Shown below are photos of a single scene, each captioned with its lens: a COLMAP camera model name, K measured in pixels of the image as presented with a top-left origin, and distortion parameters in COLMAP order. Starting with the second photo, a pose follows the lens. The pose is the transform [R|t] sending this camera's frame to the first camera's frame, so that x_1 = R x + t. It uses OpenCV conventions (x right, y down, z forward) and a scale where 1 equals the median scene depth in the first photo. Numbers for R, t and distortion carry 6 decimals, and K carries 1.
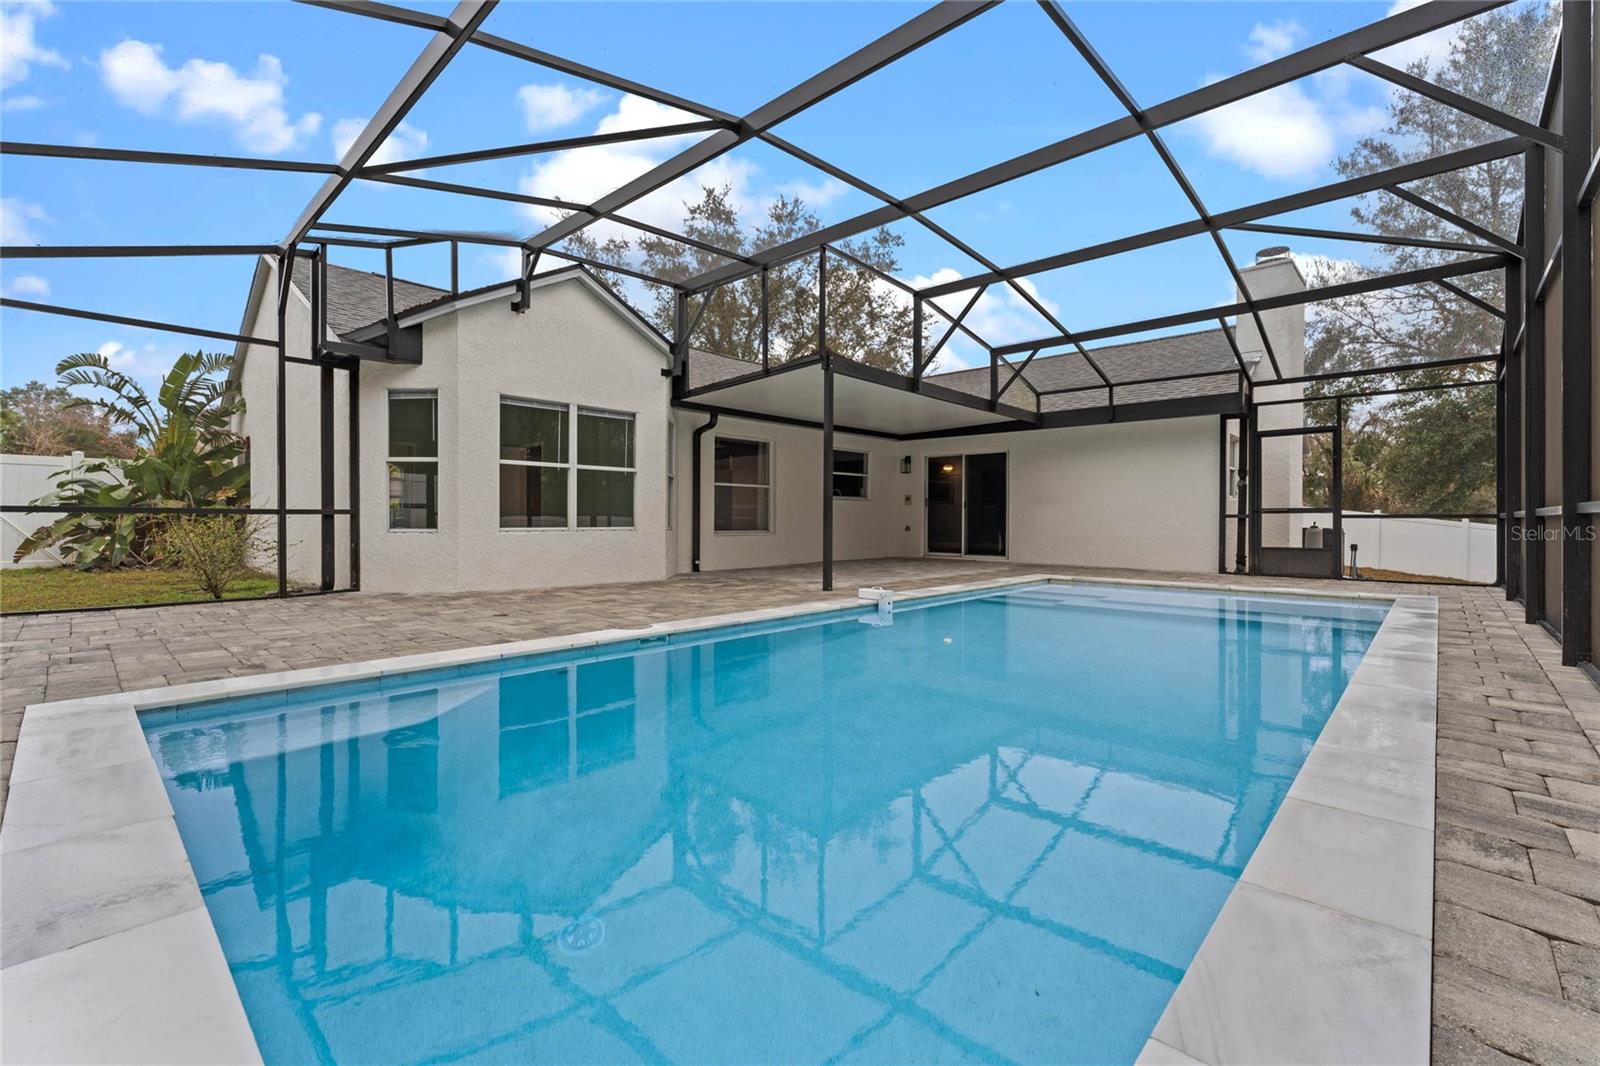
lens RADIAL K [[680.0, 0, 803.5], [0, 680.0, 524.4], [0, 0, 1]] dist [0.000161, 0.000274]
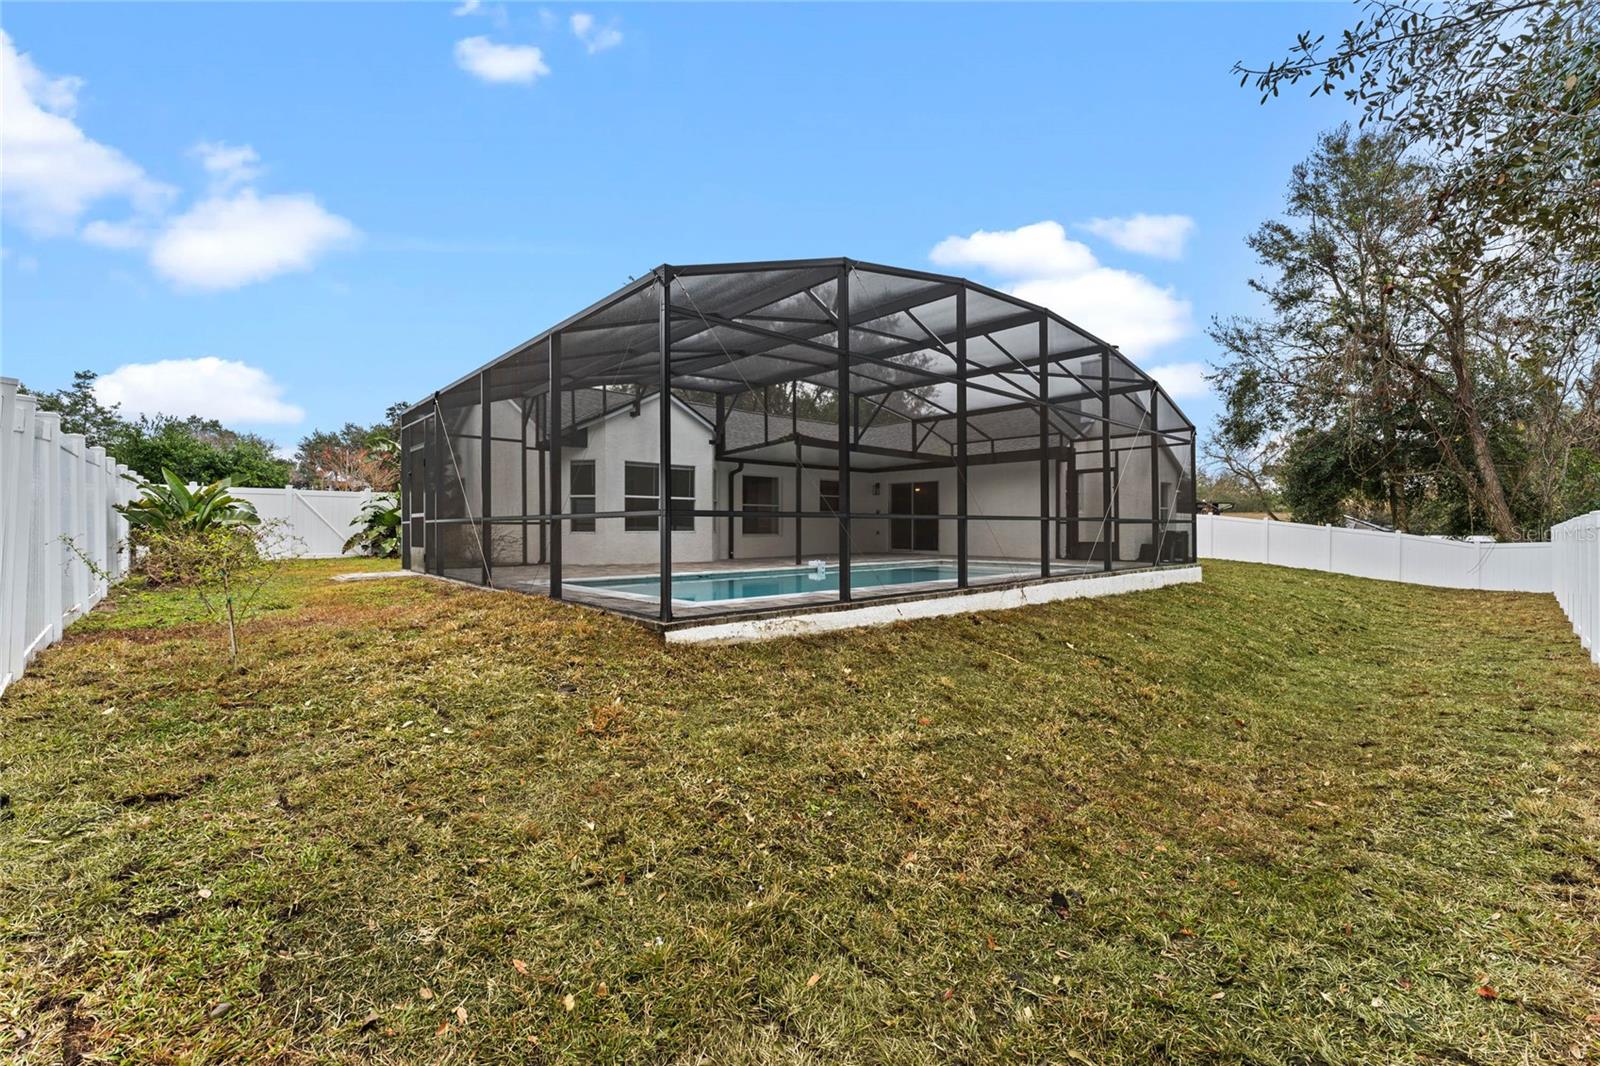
lens RADIAL K [[652.3, 0, 797.9], [0, 652.3, 529.9], [0, 0, 1]] dist [0.003351, -0.000023]
pose [[0.996586, -0.004954, -0.082407, 0.139578], [0.004401, 0.999967, -0.006892, 0.012171], [0.082439, 0.006506, 0.996575, -0.585752]]
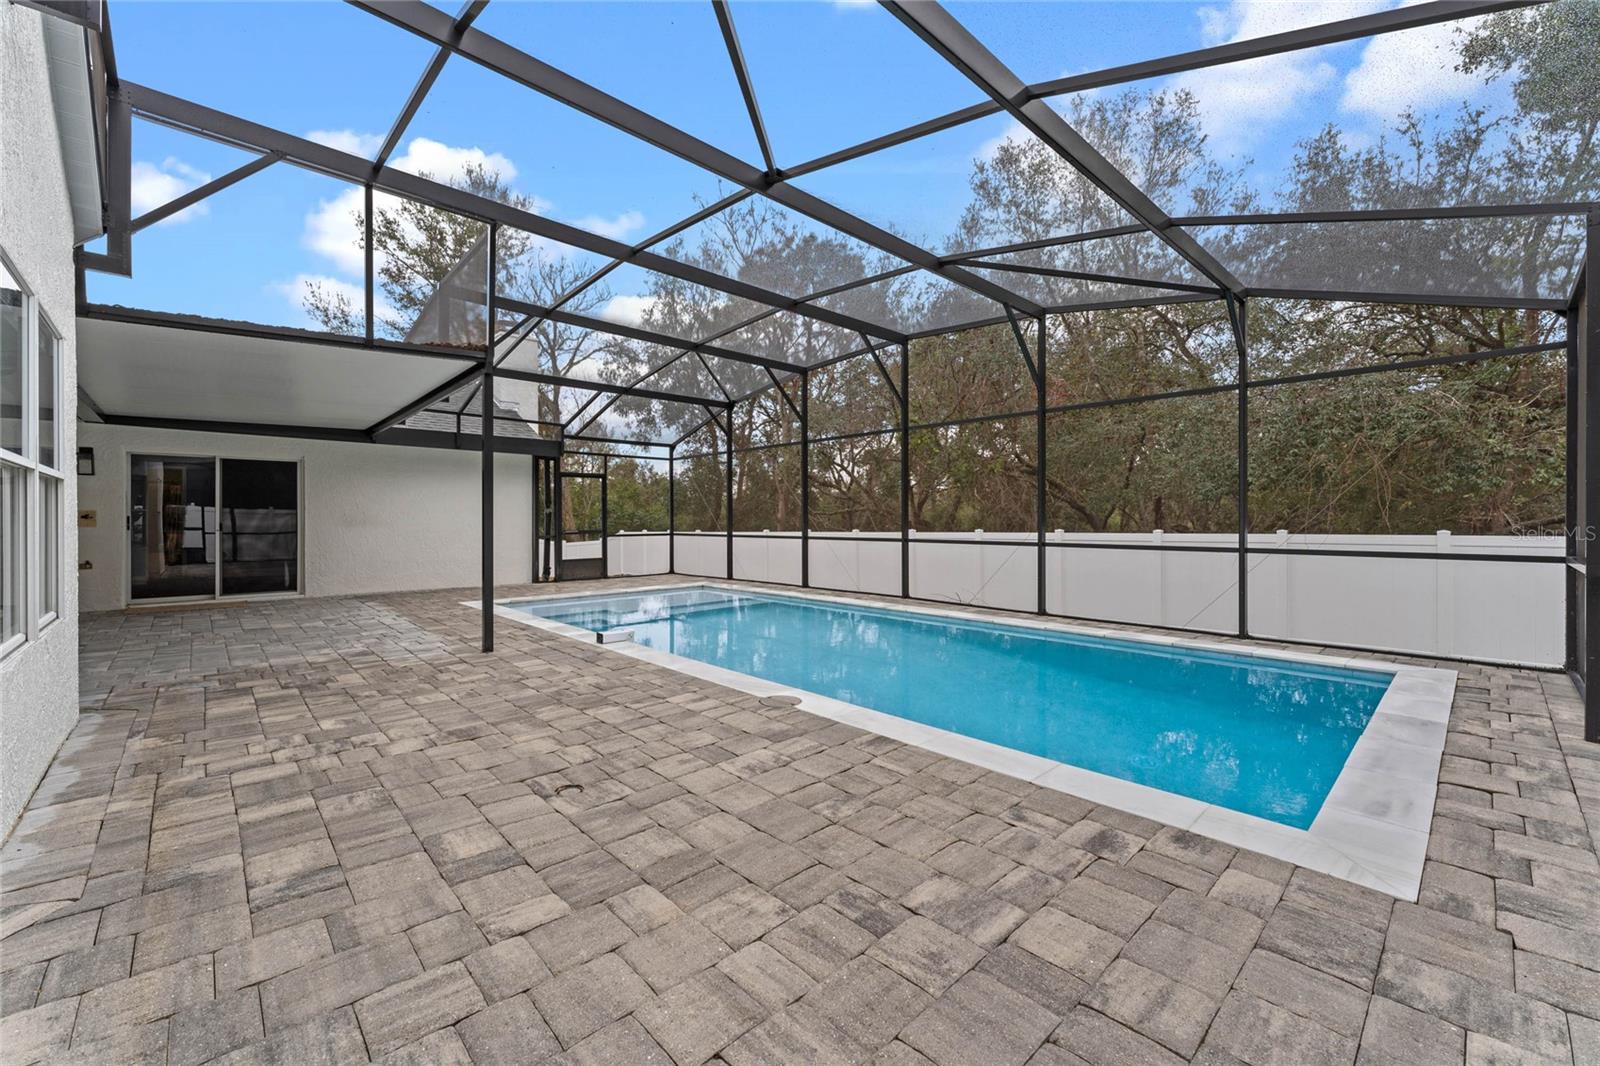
lens RADIAL K [[652.3, 0, 800.7], [0, 652.3, 527.3], [0, 0, 1]] dist [0.003351, -0.000023]
pose [[0.073239, -0.009755, 0.997267, -0.559039], [0.010131, 0.999908, 0.009037, -0.038458], [-0.997263, 0.009441, 0.073331, 0.446672]]
